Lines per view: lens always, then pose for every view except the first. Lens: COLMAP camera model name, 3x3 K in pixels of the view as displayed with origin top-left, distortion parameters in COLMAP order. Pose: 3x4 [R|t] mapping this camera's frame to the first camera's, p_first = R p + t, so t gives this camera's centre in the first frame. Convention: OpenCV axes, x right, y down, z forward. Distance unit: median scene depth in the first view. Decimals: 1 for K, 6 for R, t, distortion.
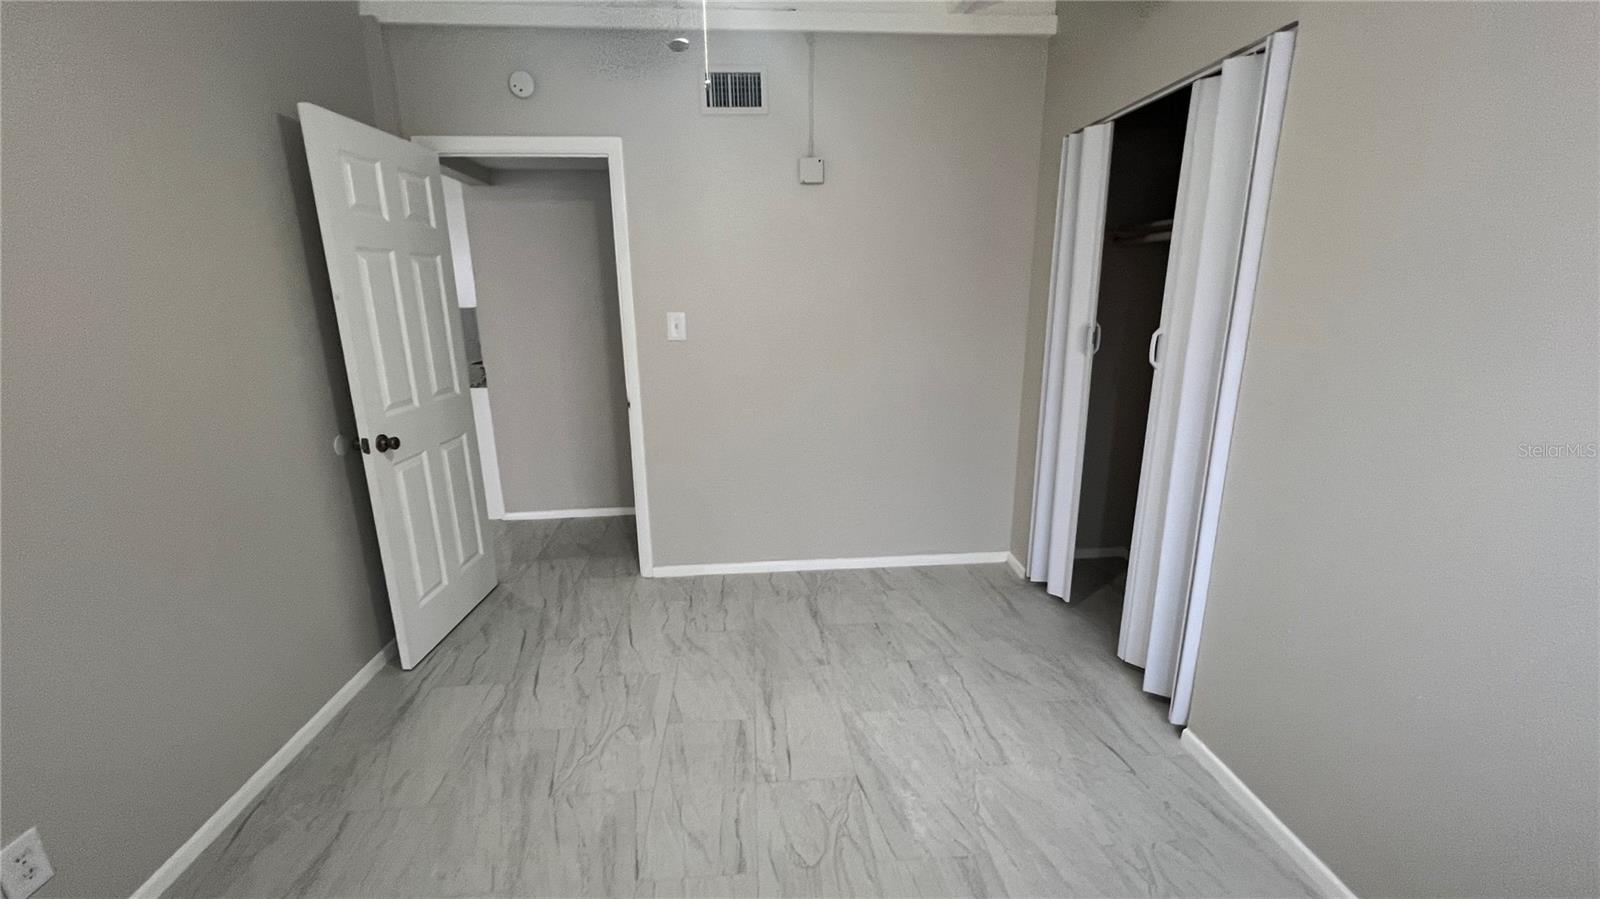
lens RADIAL K [[635.8, 0, 803.3], [0, 635.8, 450.5], [0, 0, 1]] dist [-0.000950, 0.000173]
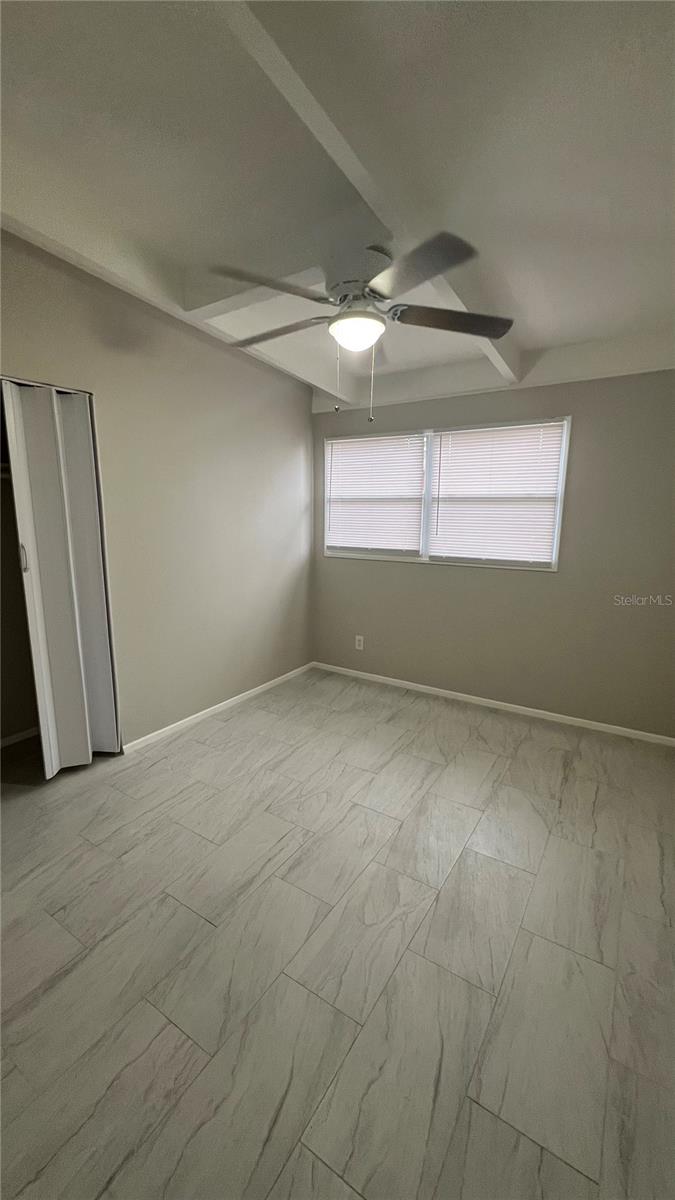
lens RADIAL K [[476.8, 0, 337.5], [0, 476.8, 600.0], [0, 0, 1]] dist [-0.000950, 0.000173]
pose [[-0.790872, -0.105060, 0.602897, -0.650962], [0.153869, 0.919371, 0.362051, -0.347650], [-0.592323, 0.379103, -0.710939, 1.362932]]
